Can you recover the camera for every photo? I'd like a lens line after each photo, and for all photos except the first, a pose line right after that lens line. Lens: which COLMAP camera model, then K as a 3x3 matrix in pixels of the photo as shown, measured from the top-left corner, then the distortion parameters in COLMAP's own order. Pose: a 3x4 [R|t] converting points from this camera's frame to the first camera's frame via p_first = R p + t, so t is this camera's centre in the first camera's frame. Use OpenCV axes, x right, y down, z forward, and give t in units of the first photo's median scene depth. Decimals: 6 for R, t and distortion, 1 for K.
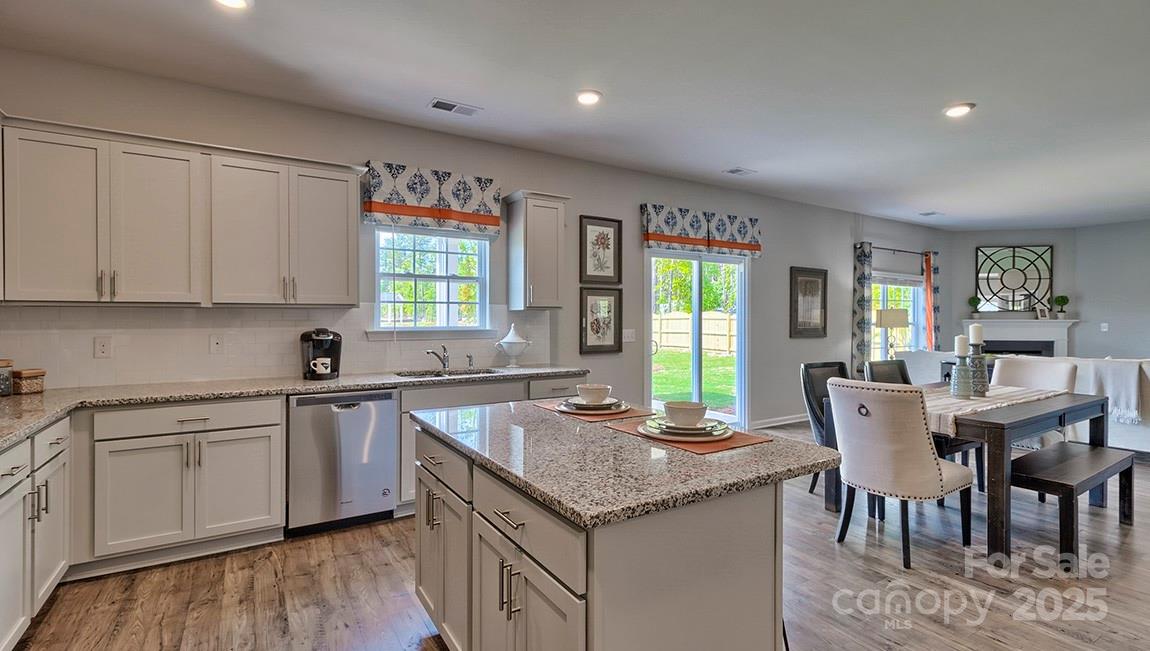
lens RADIAL K [[527.4, 0, 577.3], [0, 527.4, 319.6], [0, 0, 1]] dist [-0.001096, -0.000309]
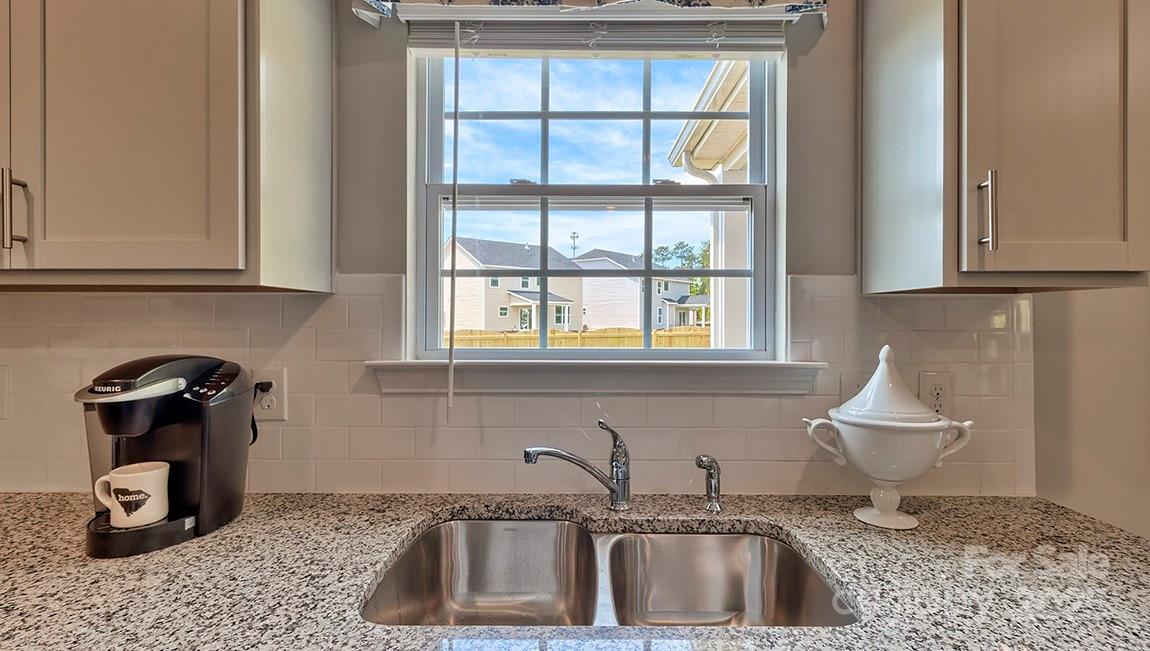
lens RADIAL K [[540.5, 0, 578.2], [0, 540.5, 320.7], [0, 0, 1]] dist [-0.000428, -0.000155]
pose [[0.844696, -0.002013, -0.535243, -0.092350], [-0.001809, 0.999976, -0.006617, -0.001299], [0.535244, 0.006557, 0.844672, 0.603583]]
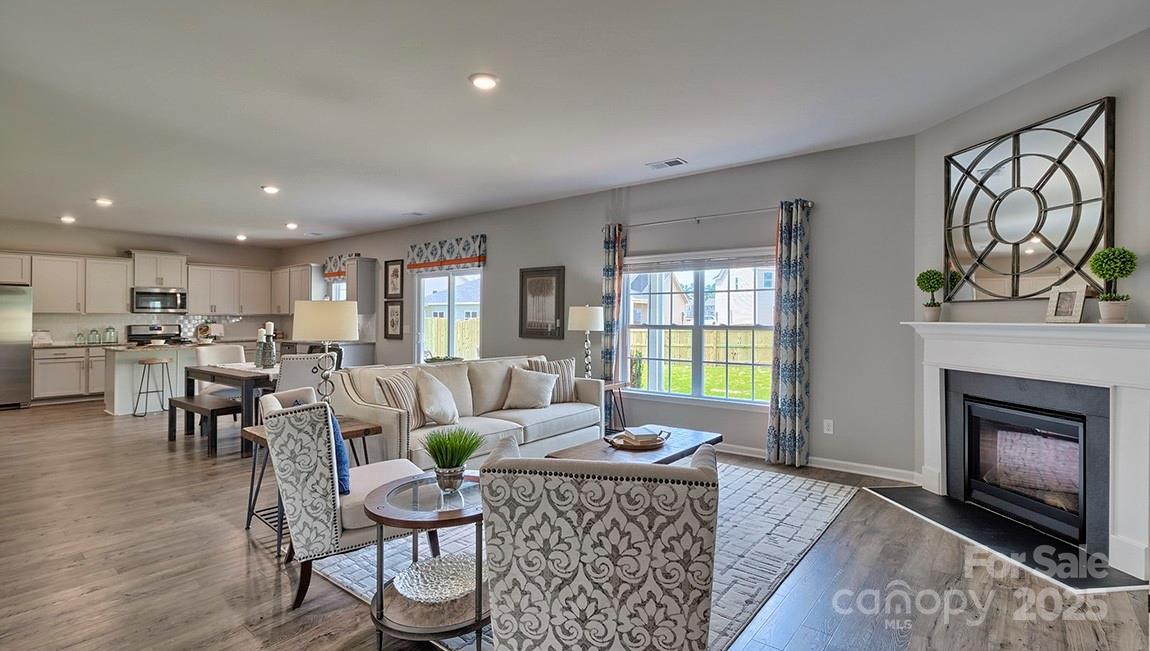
lens RADIAL K [[537.0, 0, 579.2], [0, 537.0, 310.1], [0, 0, 1]] dist [0.003017, 0.000182]
pose [[0.329033, -0.016151, -0.944180, 1.865211], [-0.004100, 0.999820, -0.018532, -0.000220], [0.944309, 0.009969, 0.328908, 0.978623]]
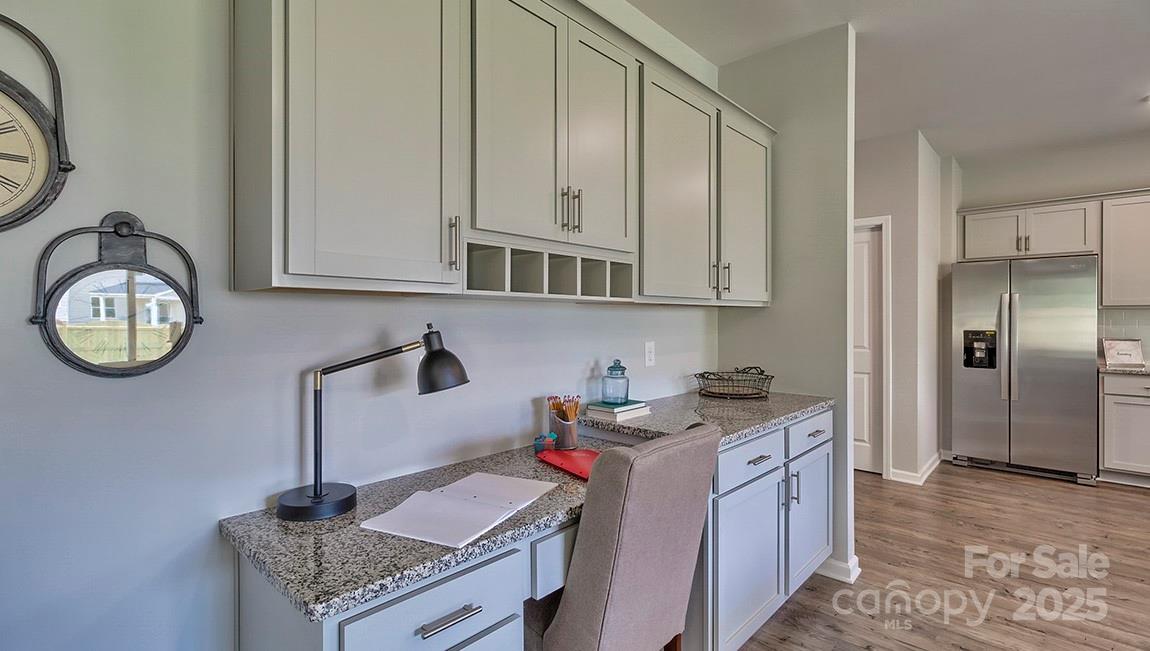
lens RADIAL K [[527.4, 0, 577.3], [0, 527.4, 319.6], [0, 0, 1]] dist [-0.001096, -0.000309]
pose [[-0.967564, -0.000333, -0.252626, 0.836360], [-0.002530, 0.999962, 0.008371, 0.002274], [0.252614, 0.008739, -0.967528, 0.569187]]
